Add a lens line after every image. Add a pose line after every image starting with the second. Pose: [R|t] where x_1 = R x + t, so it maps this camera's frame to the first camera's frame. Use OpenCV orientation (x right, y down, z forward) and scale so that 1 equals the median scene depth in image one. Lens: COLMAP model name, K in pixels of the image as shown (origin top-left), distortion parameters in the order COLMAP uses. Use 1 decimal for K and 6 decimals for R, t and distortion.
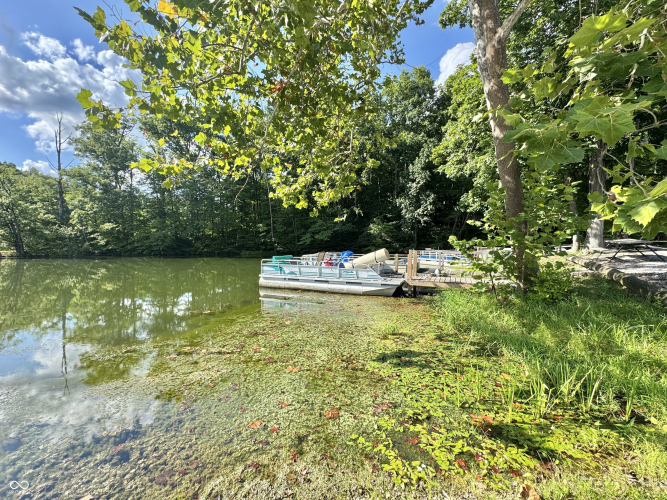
lens RADIAL K [[270.1, 0, 334.0], [0, 270.1, 249.9], [0, 0, 1]] dist [0.003444, -0.002139]
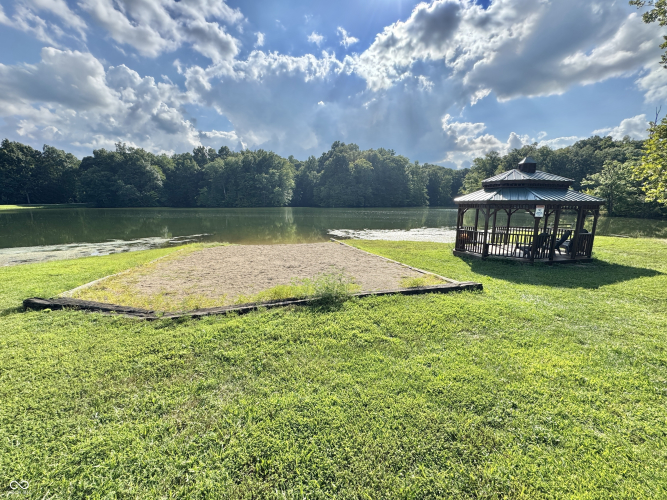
lens RADIAL K [[270.1, 0, 335.2], [0, 270.1, 247.9], [0, 0, 1]] dist [0.003444, -0.002139]
pose [[-0.075070, 0.166594, -0.983164, 0.575042], [-0.024943, 0.985324, 0.168864, -0.014462], [0.996866, 0.037200, -0.069813, -0.507522]]
